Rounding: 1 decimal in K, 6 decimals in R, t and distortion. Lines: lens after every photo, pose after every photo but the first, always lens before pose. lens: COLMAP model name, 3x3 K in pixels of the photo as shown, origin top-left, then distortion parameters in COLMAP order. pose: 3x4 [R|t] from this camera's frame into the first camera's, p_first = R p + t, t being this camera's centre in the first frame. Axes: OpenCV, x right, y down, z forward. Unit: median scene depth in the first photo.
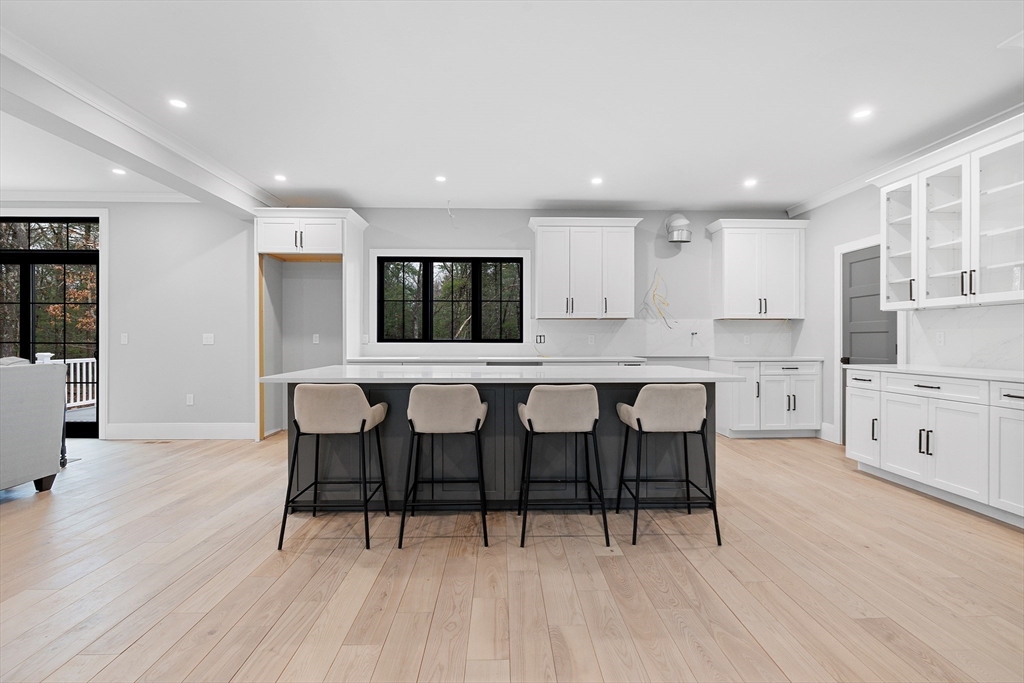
lens RADIAL K [[483.8, 0, 513.2], [0, 483.8, 339.1], [0, 0, 1]] dist [-0.005032, -0.000013]
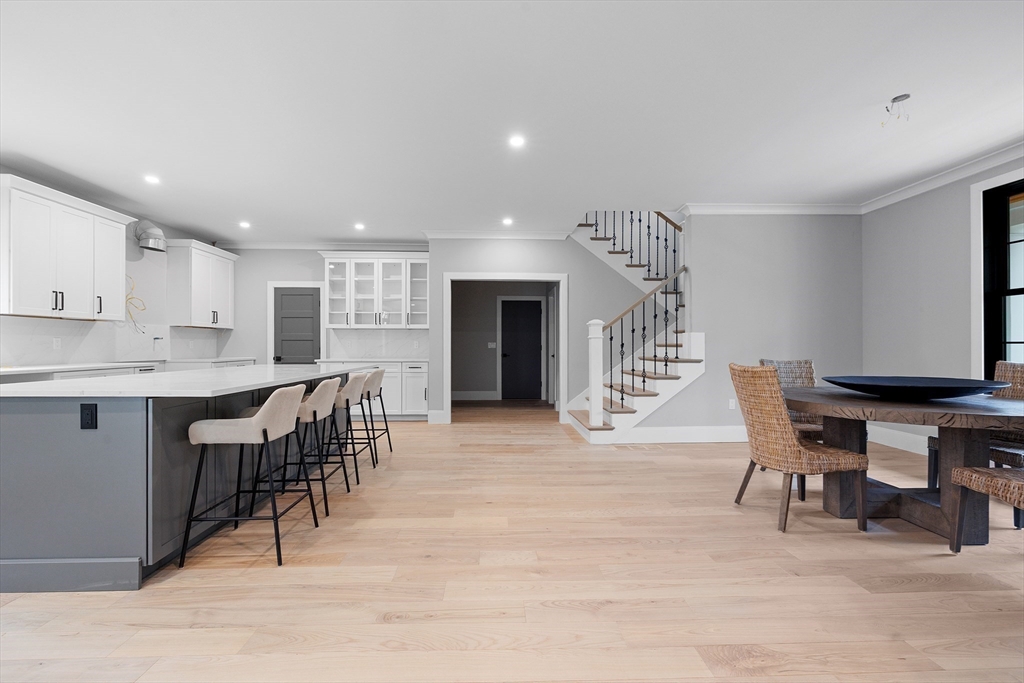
lens RADIAL K [[432.4, 0, 510.4], [0, 432.4, 340.8], [0, 0, 1]] dist [0.000109, -0.000032]
pose [[-0.015867, 0.013301, 0.999786, -0.655025], [-0.003287, 0.999905, -0.013354, 0.004115], [-0.999869, -0.003499, -0.015822, 0.278588]]
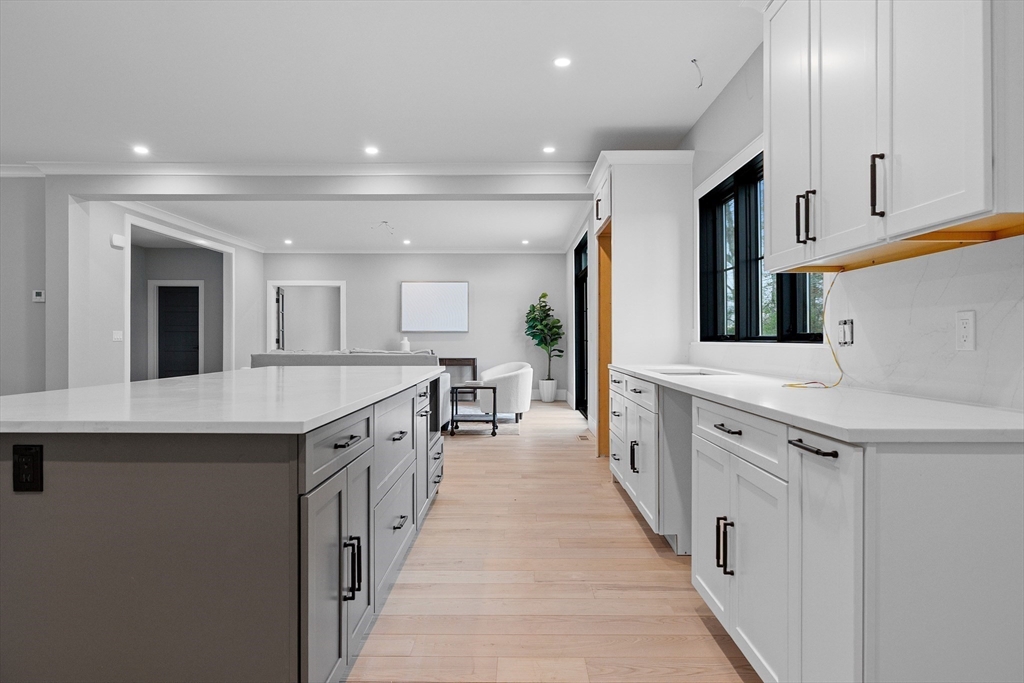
lens RADIAL K [[589.9, 0, 509.1], [0, 589.9, 337.3], [0, 0, 1]] dist [-0.000244, 0.000002]
pose [[-0.038414, -0.002913, -0.999258, 0.525272], [-0.000720, 0.999996, -0.002888, 0.004248], [0.999262, 0.000609, -0.038416, 0.883551]]
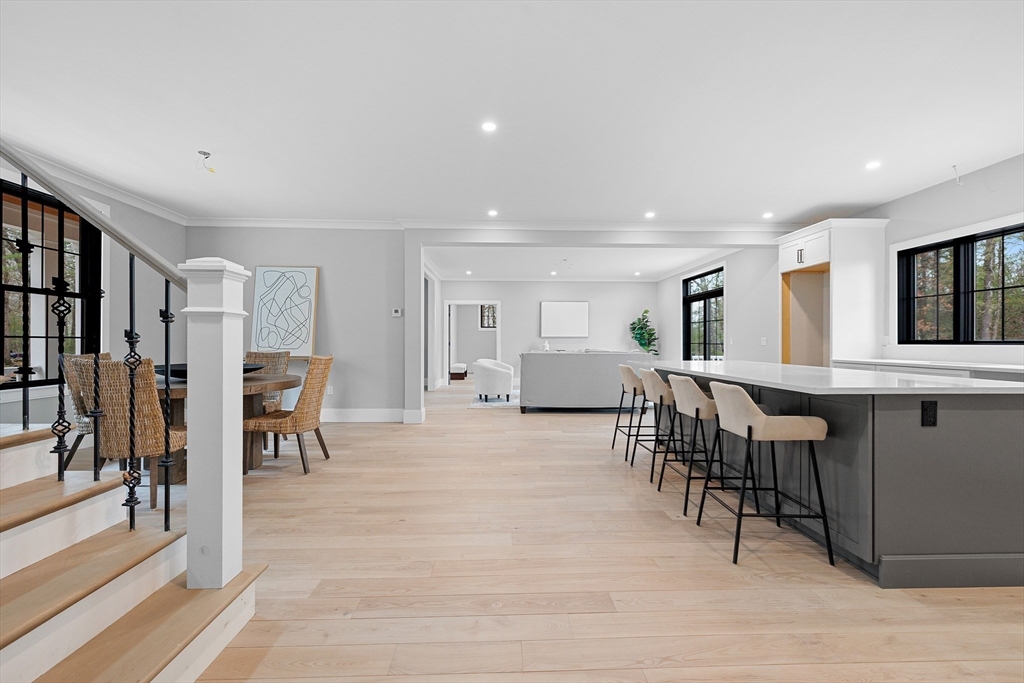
lens RADIAL K [[443.2, 0, 510.3], [0, 443.2, 344.6], [0, 0, 1]] dist [0.002045, 0.000064]
pose [[-0.003108, 0.005327, -0.999981, 0.640277], [-0.000489, 0.999986, 0.005329, 0.003727], [0.999995, 0.000506, -0.003105, 0.291350]]
